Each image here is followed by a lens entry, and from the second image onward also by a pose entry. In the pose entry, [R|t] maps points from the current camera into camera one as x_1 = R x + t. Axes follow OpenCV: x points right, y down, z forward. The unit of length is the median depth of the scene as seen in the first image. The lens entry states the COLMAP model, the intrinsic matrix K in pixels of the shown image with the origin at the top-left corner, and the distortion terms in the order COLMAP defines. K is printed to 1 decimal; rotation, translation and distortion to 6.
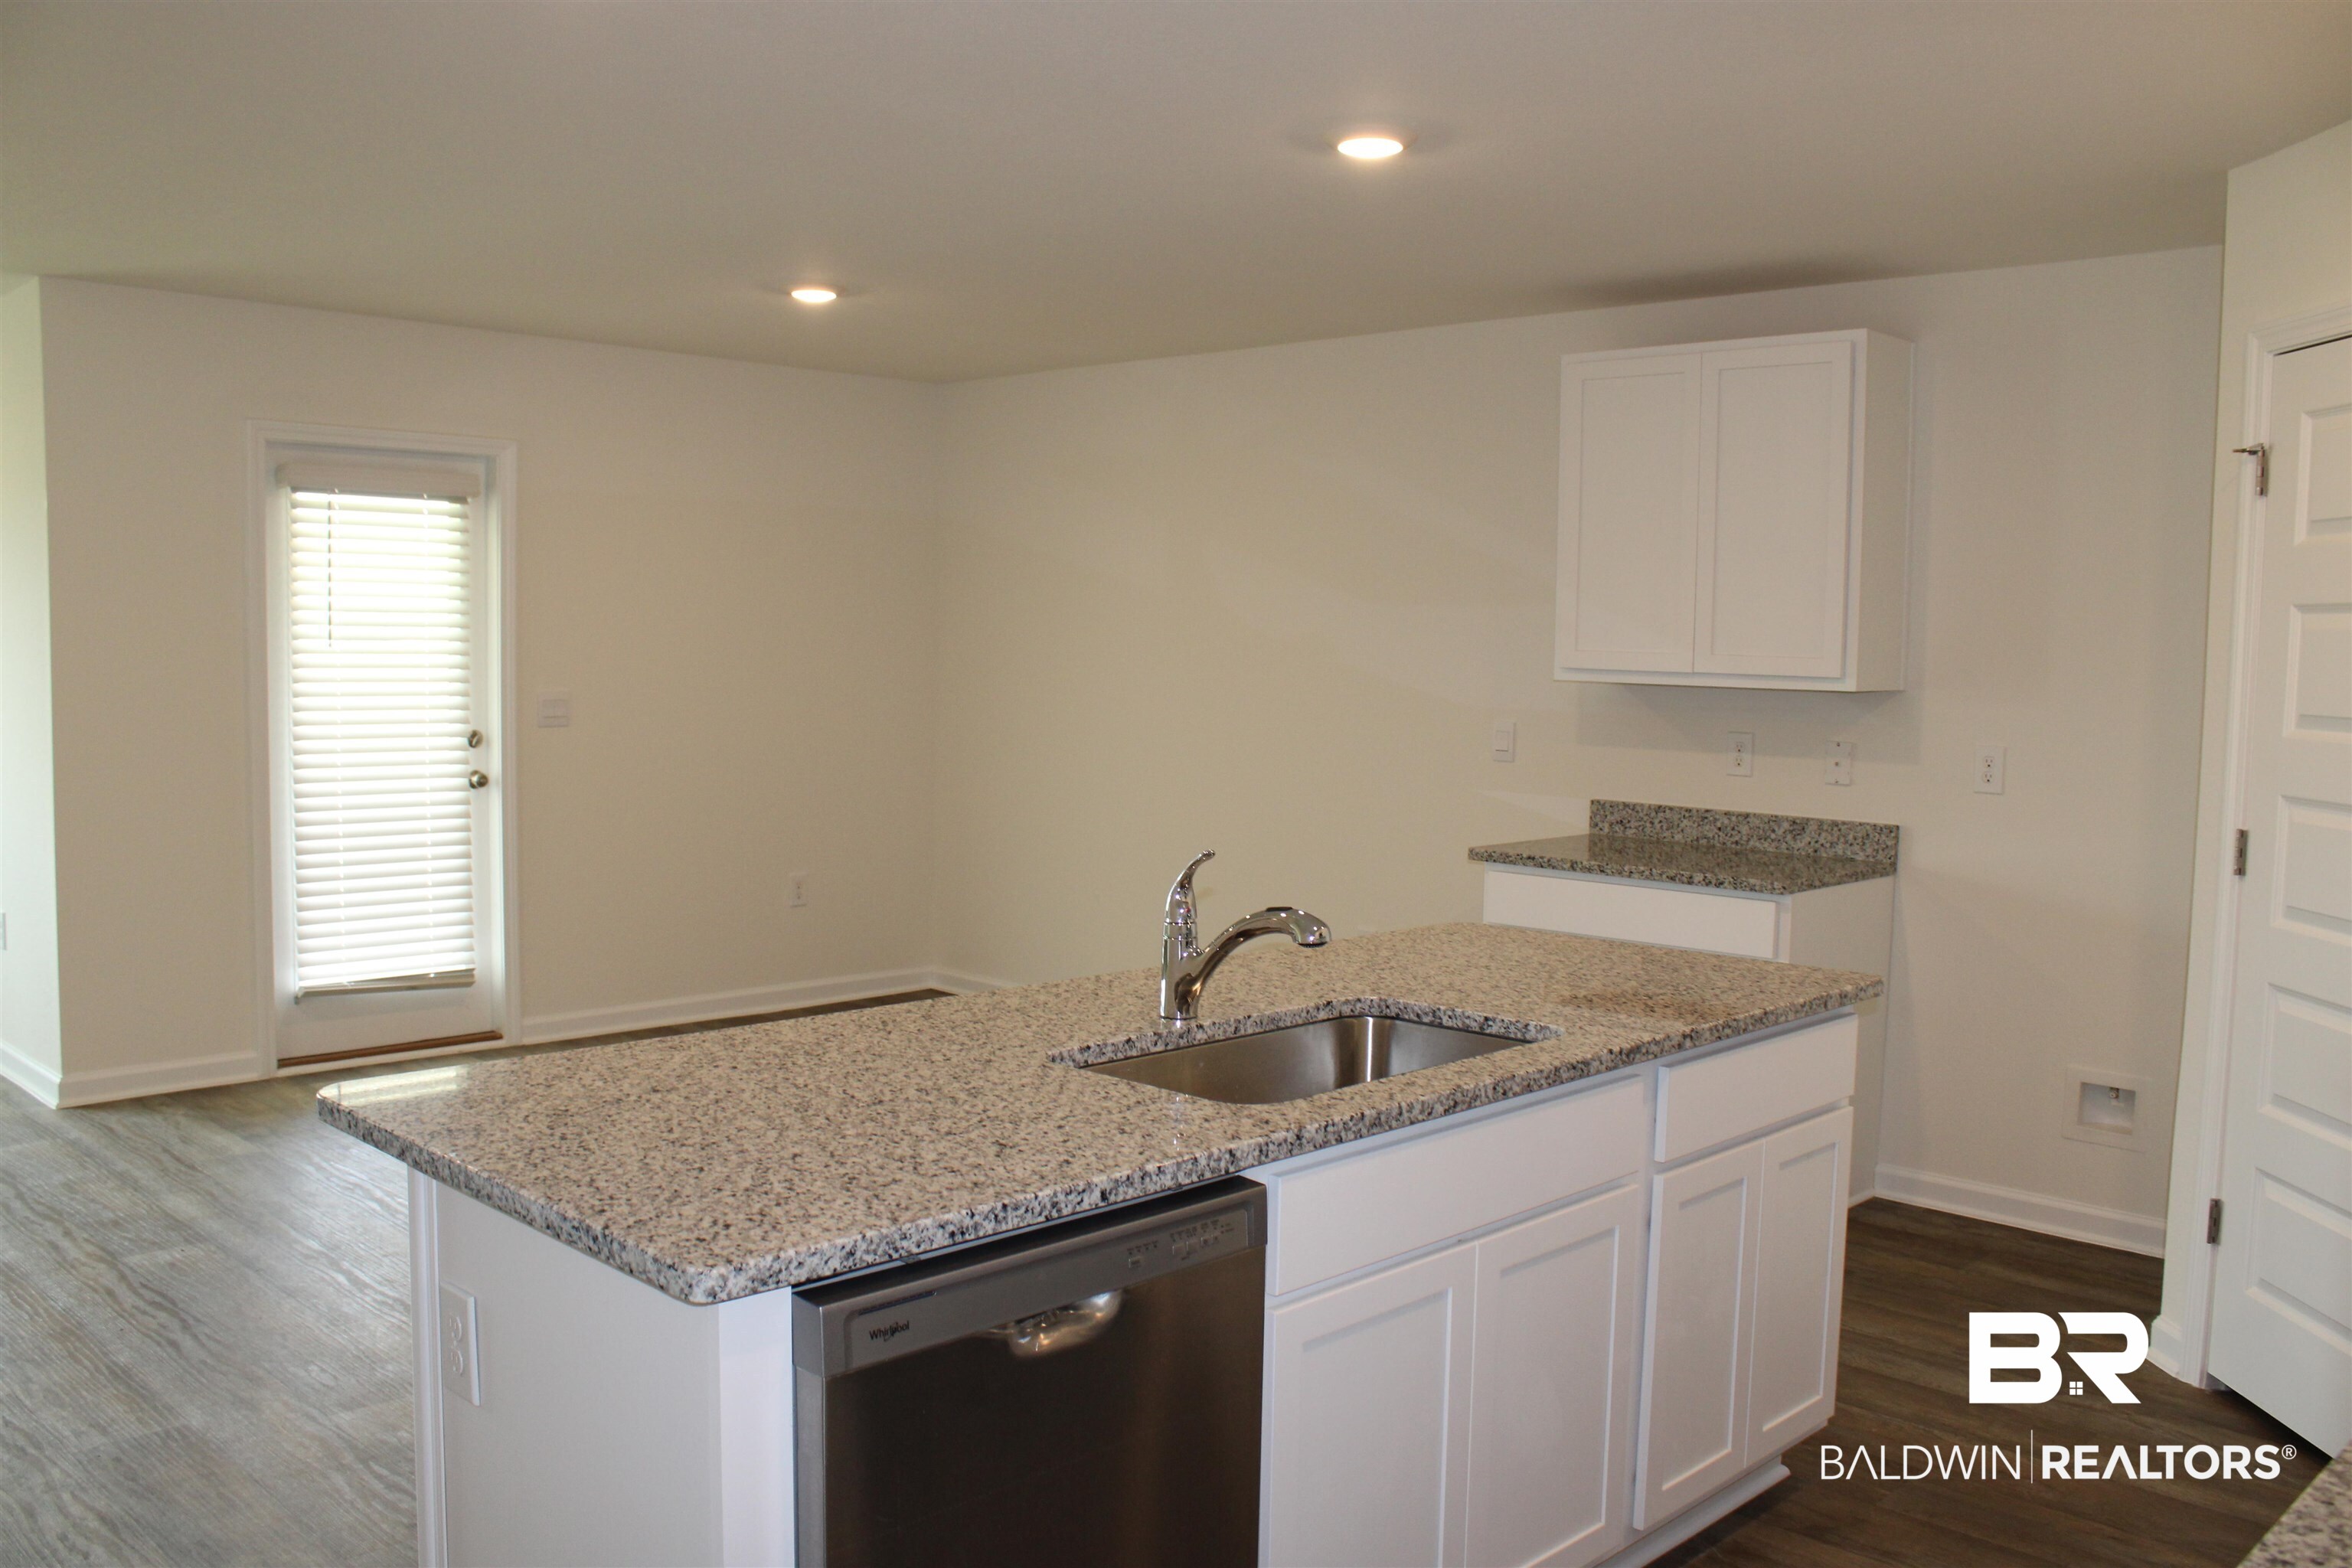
lens RADIAL K [[1979.7, 0, 1186.0], [0, 1979.7, 795.1], [0, 0, 1]] dist [-0.121715, 0.087099]
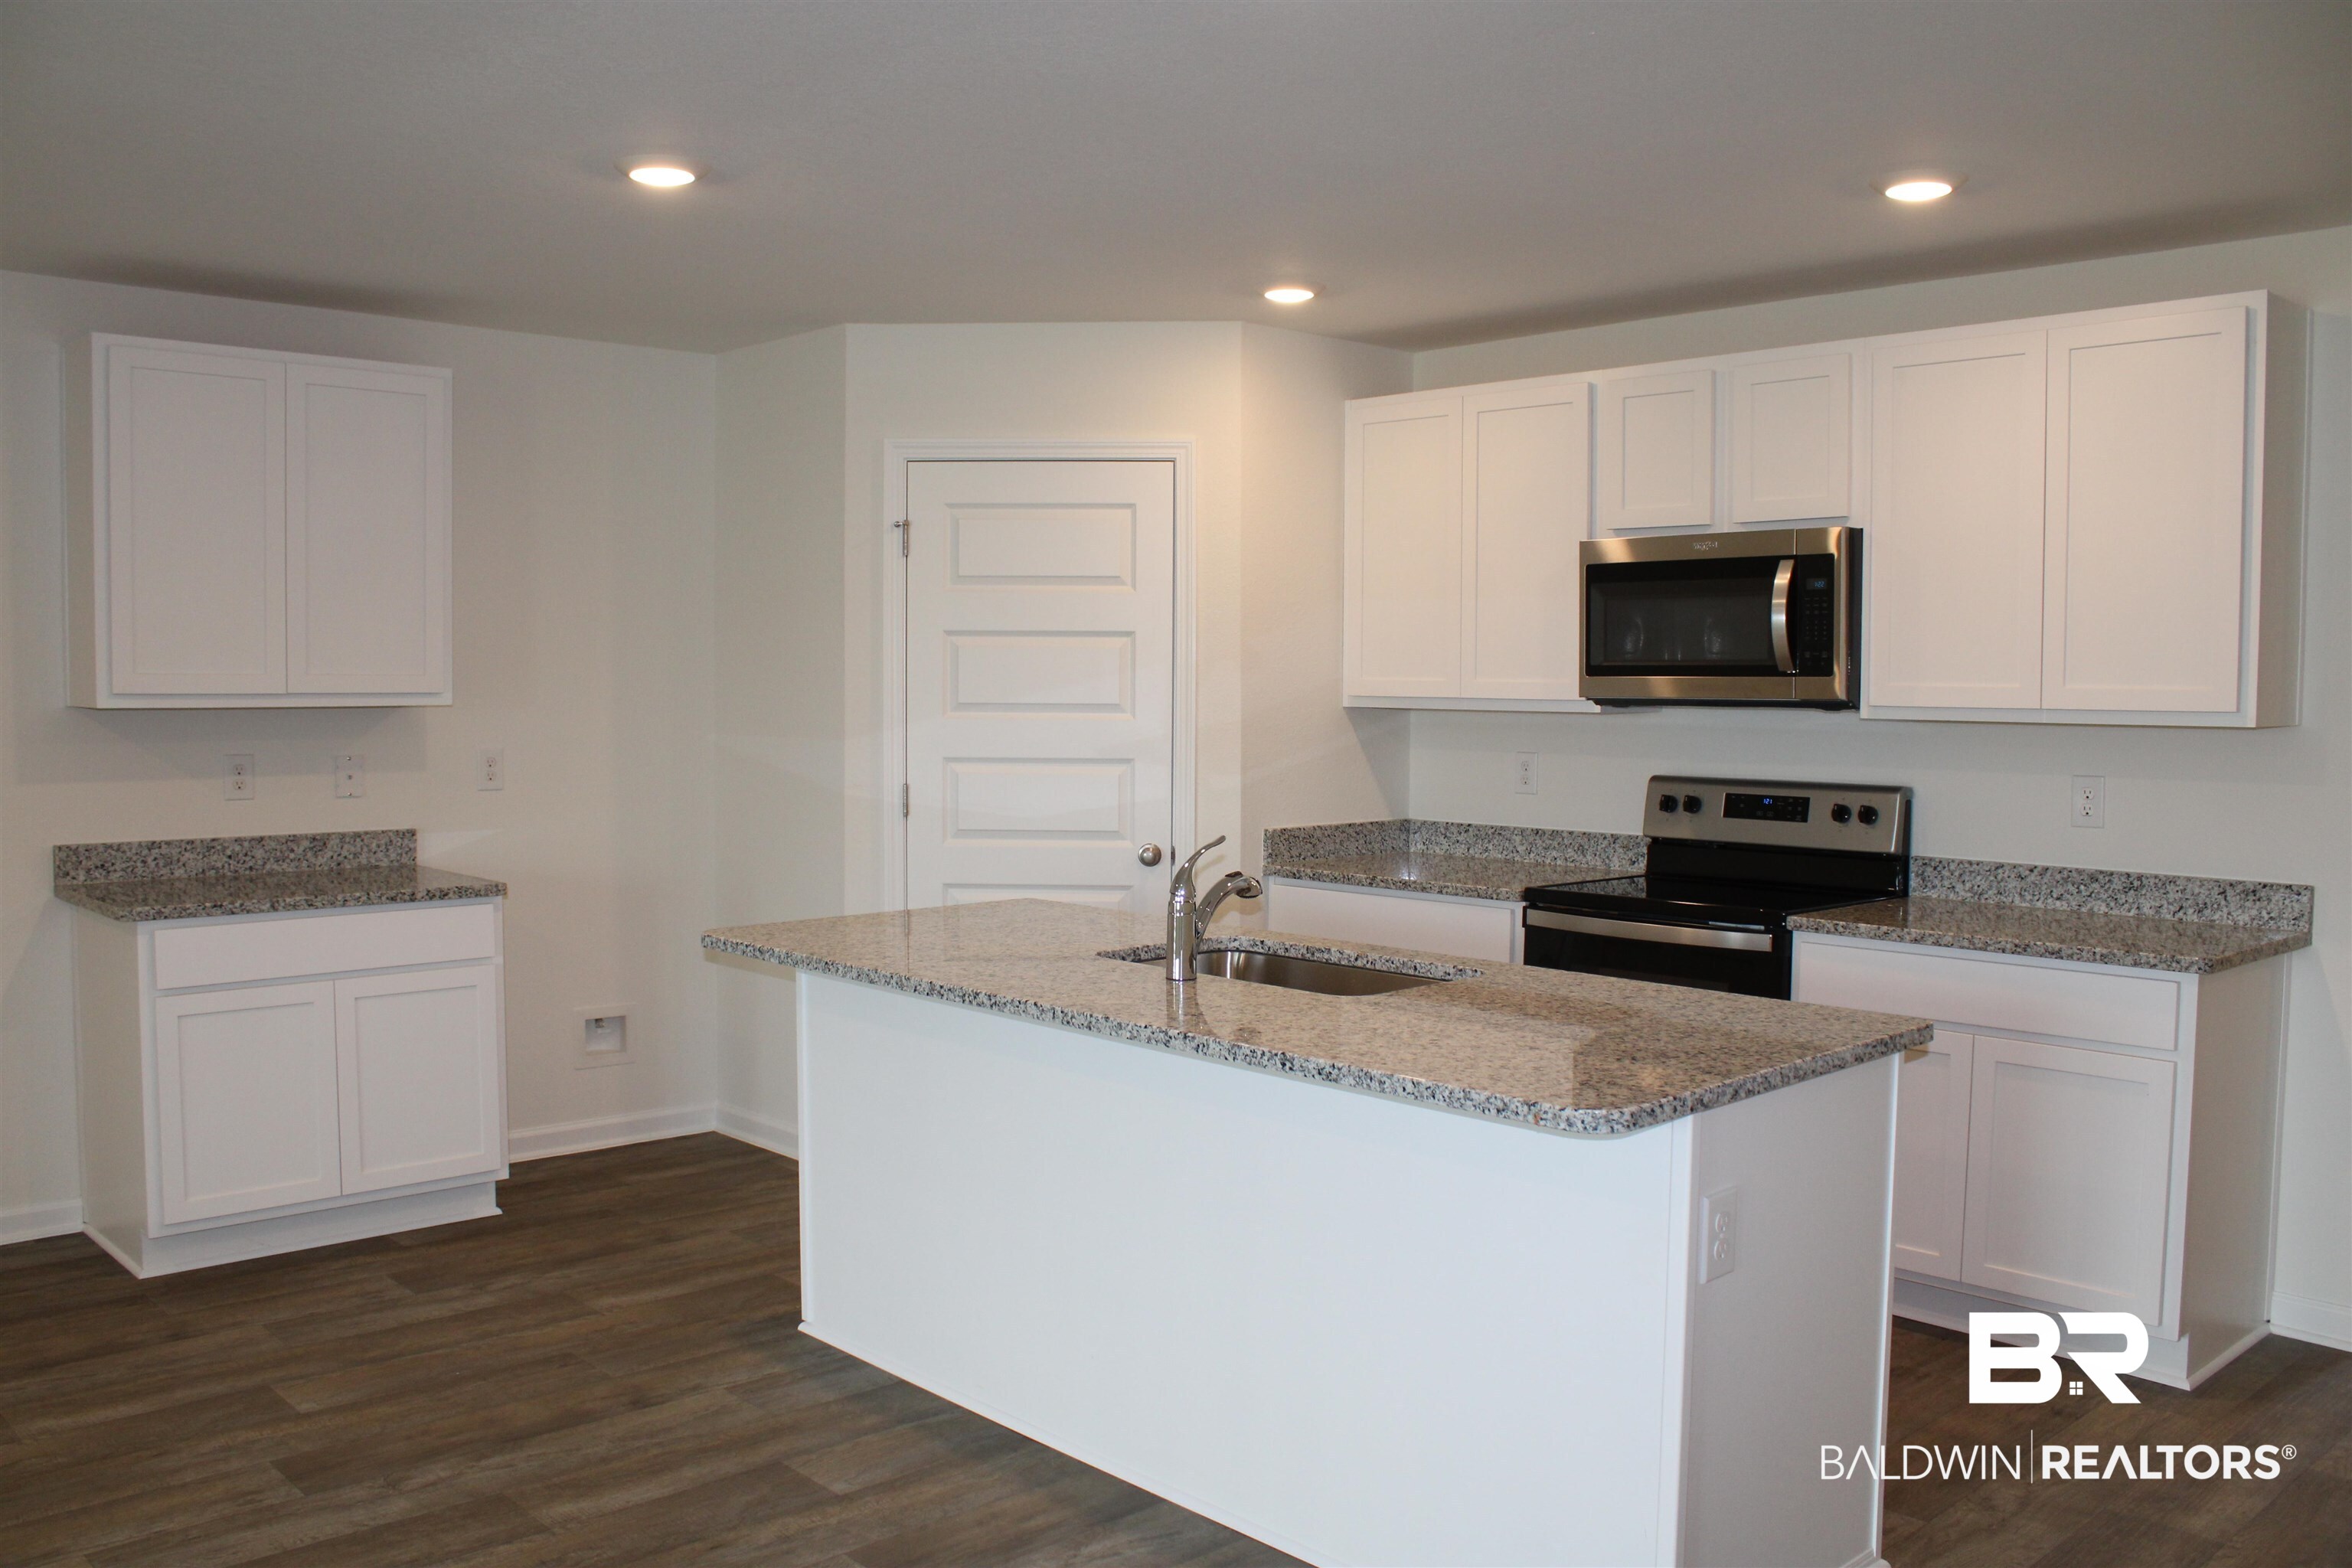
lens RADIAL K [[1979.7, 0, 1168.0], [0, 1979.7, 781.5], [0, 0, 1]] dist [-0.121715, 0.087099]
pose [[0.034669, -0.071605, 0.996830, -0.655500], [0.075796, 0.994746, 0.068819, -0.050083], [-0.996520, 0.073170, 0.039914, 0.518133]]
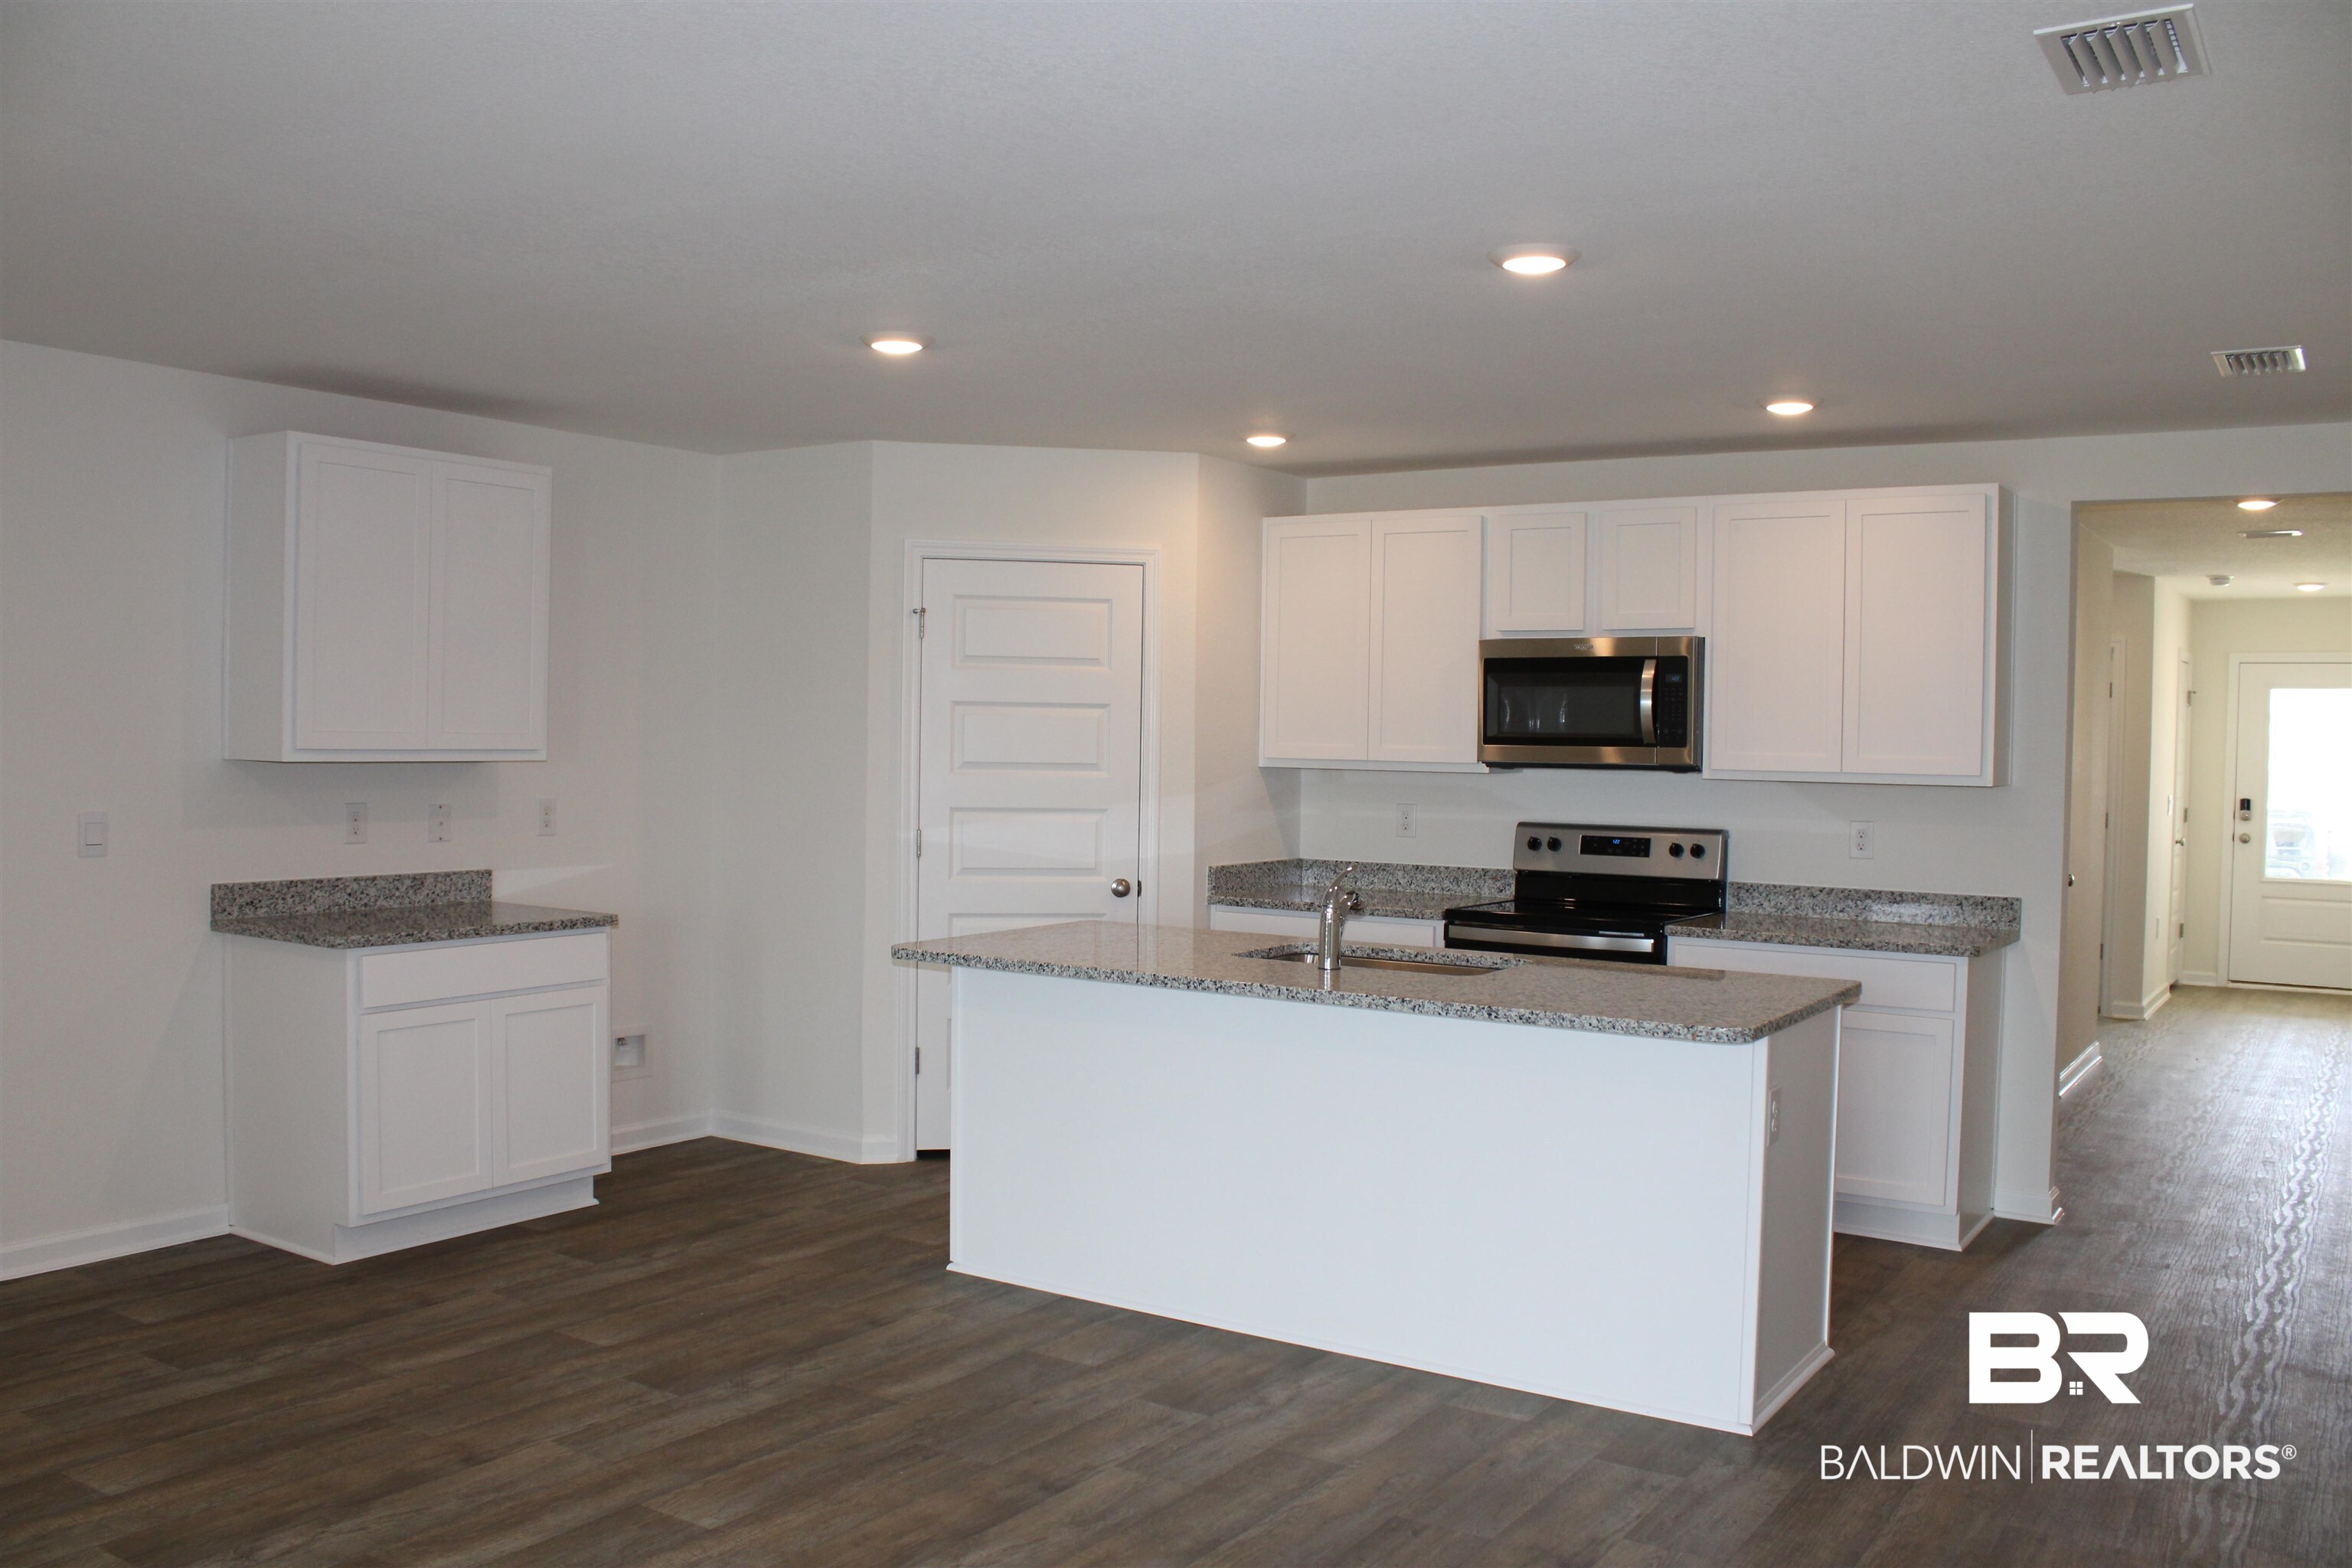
lens RADIAL K [[1979.7, 0, 1189.1], [0, 1979.7, 785.8], [0, 0, 1]] dist [-0.121715, 0.087099]
pose [[-0.203182, -0.047325, 0.977997, -0.862441], [0.059086, 0.996418, 0.060492, -0.079750], [-0.977357, 0.070077, -0.199658, 0.777532]]
